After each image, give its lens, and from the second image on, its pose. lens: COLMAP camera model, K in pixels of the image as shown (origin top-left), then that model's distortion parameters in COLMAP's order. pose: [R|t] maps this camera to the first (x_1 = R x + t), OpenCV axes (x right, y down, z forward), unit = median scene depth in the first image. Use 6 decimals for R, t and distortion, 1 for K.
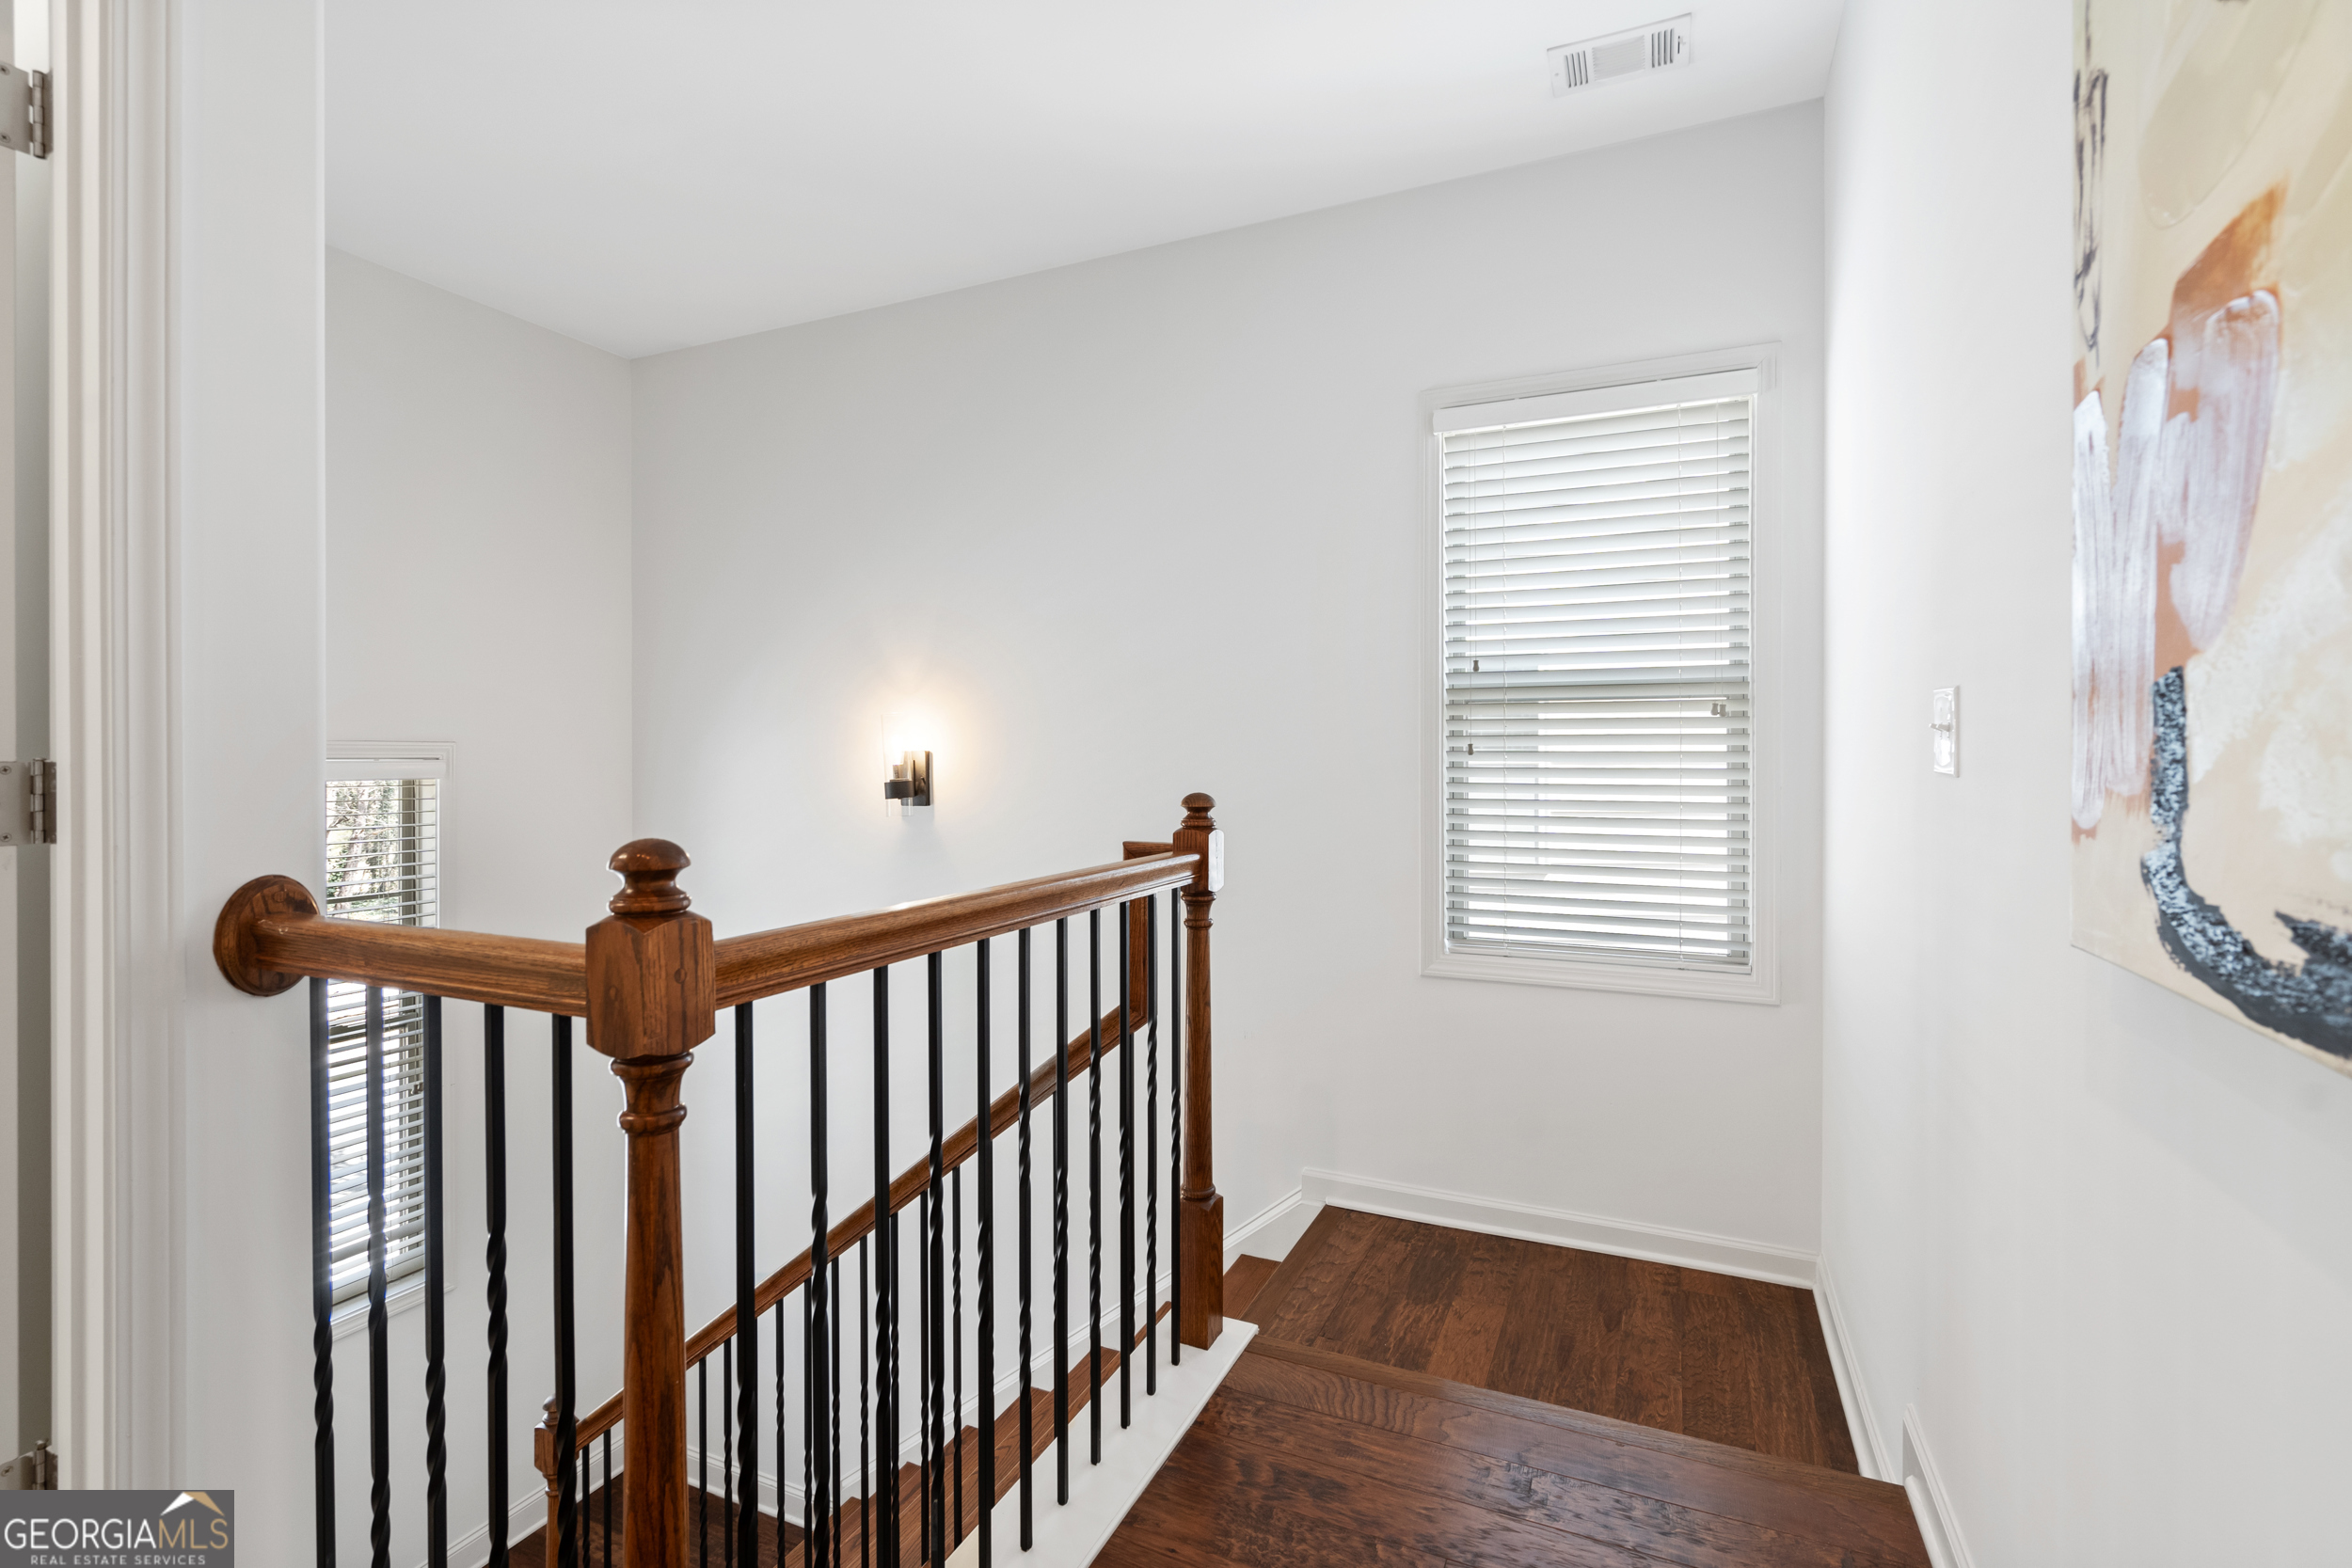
lens RADIAL K [[1113.8, 0, 1176.0], [0, 1113.8, 784.0], [0, 0, 1]] dist [0.005612, 0.000632]
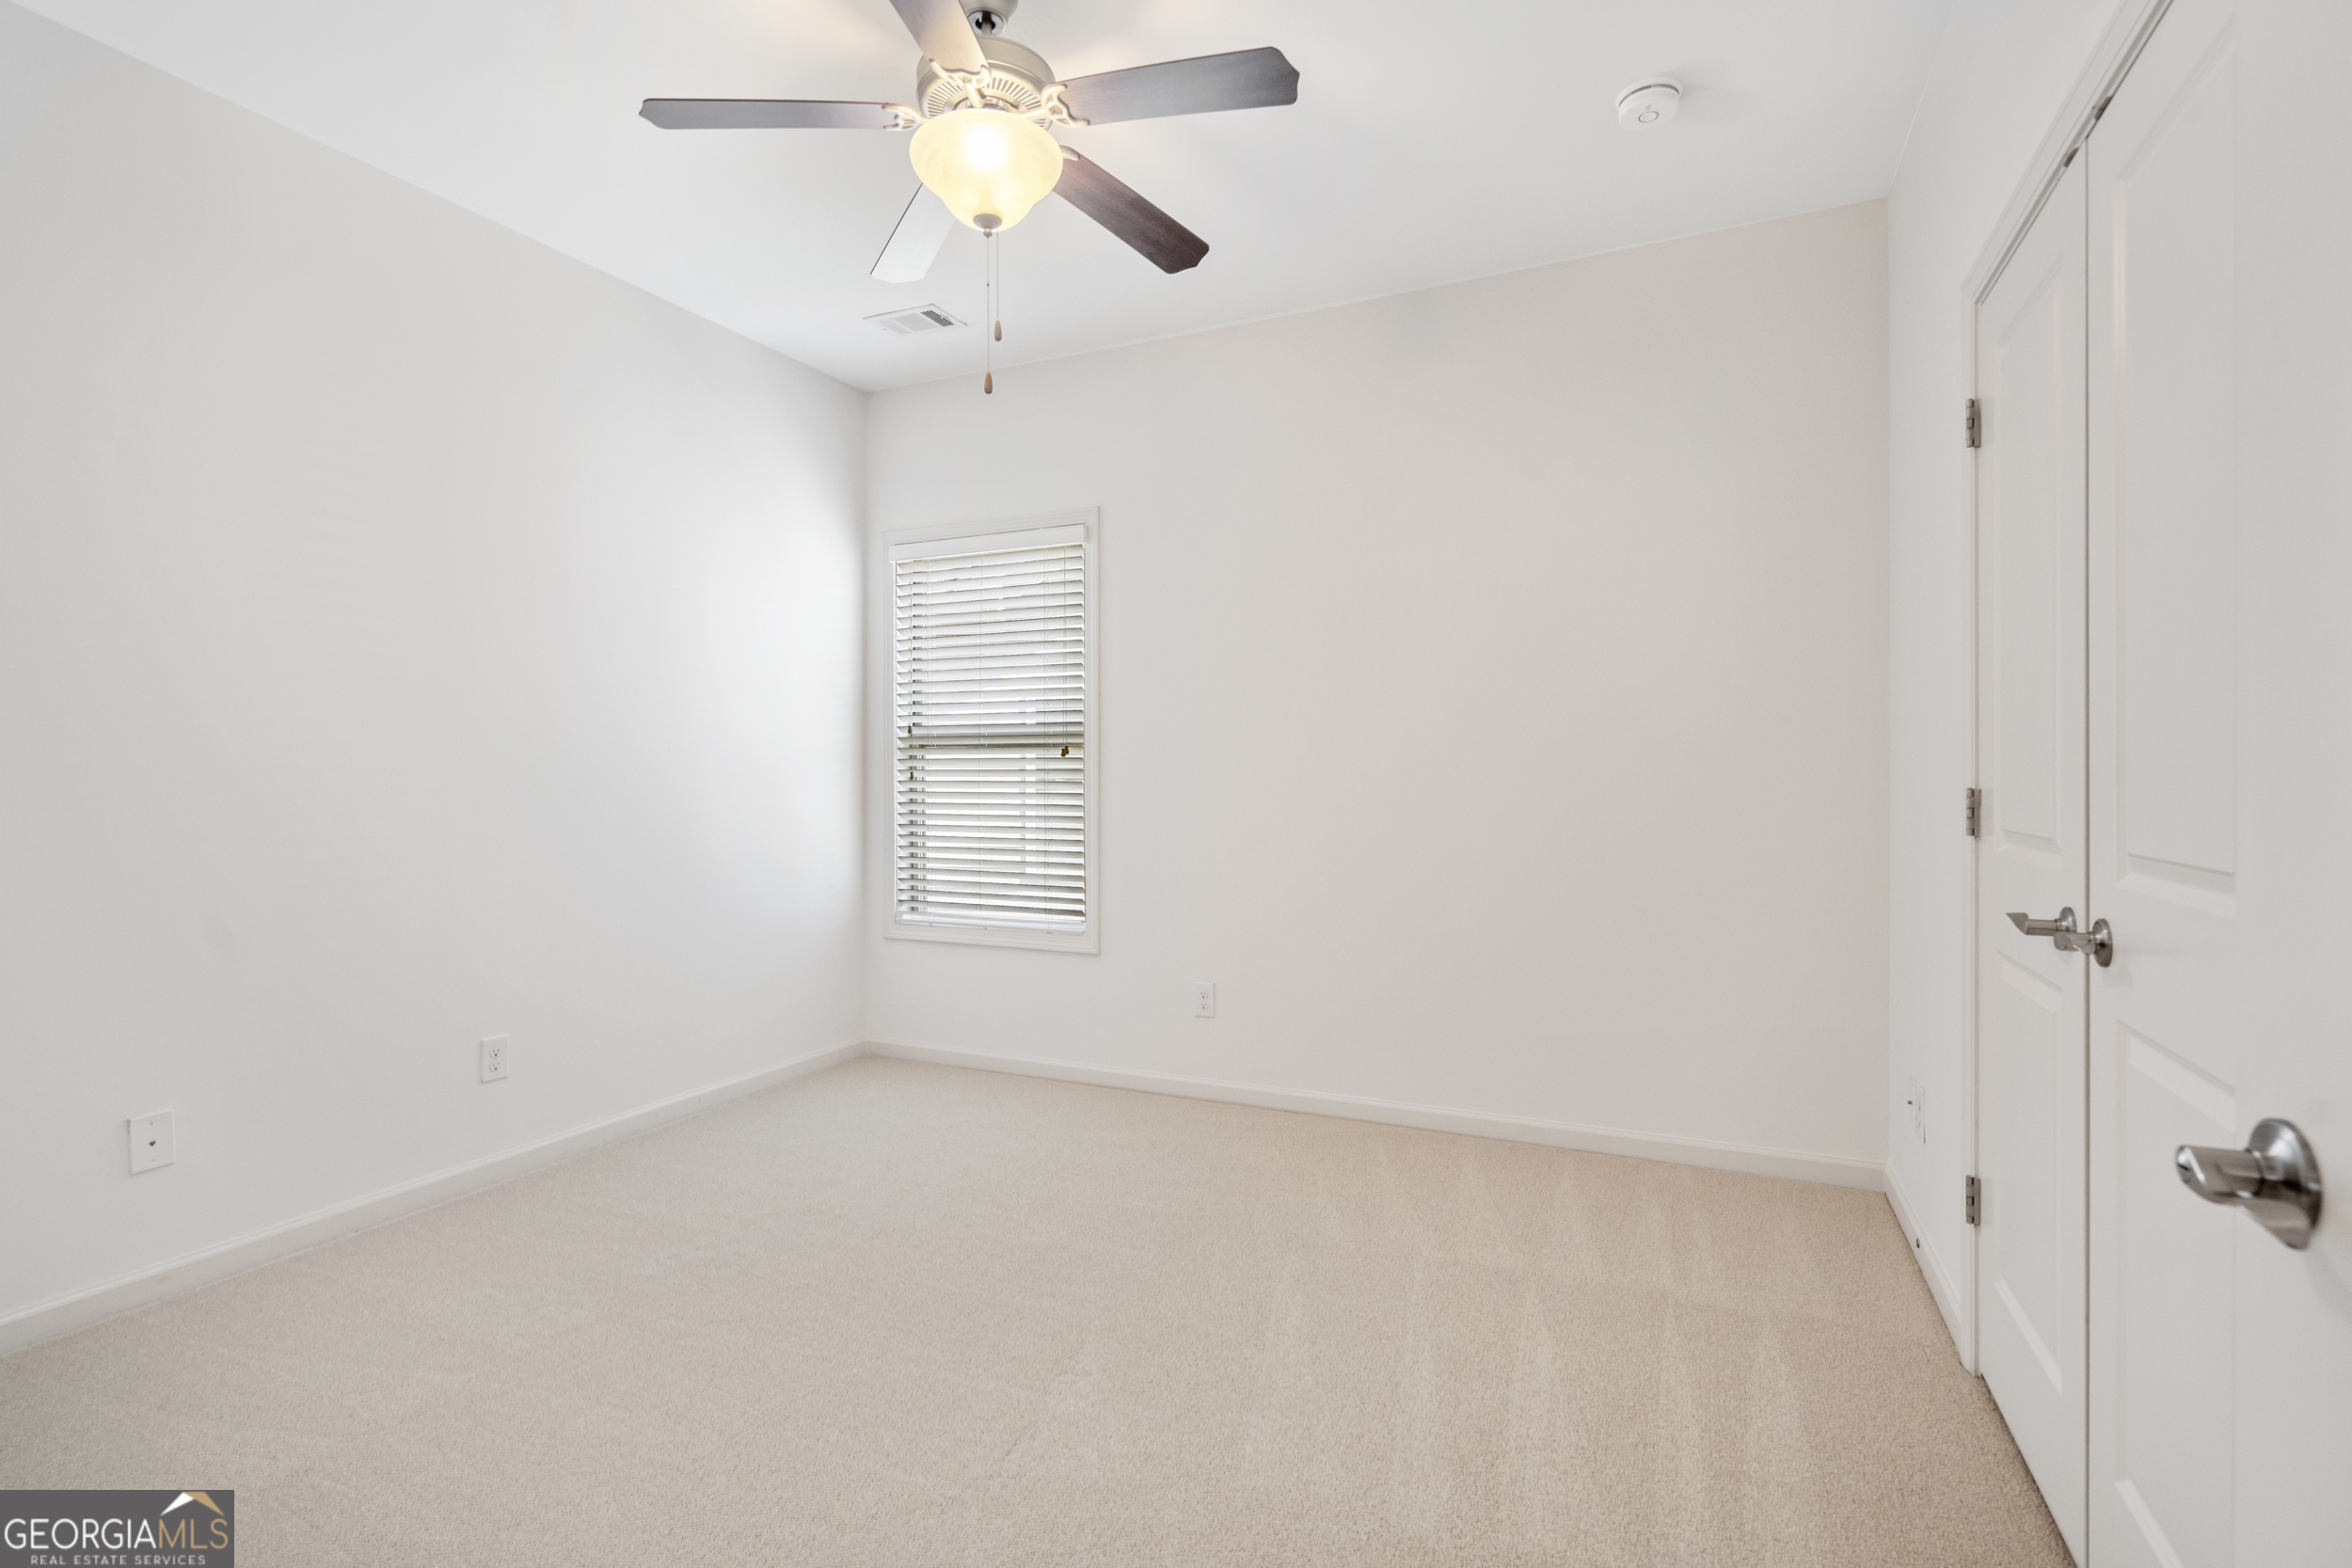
lens RADIAL K [[1113.8, 0, 1176.0], [0, 1113.8, 784.0], [0, 0, 1]] dist [0.005612, 0.000632]
pose [[0.999861, -0.002172, -0.016547, 0.611818], [0.001812, 0.999761, -0.021773, 0.006794], [0.016591, 0.021740, 0.999626, -0.420573]]
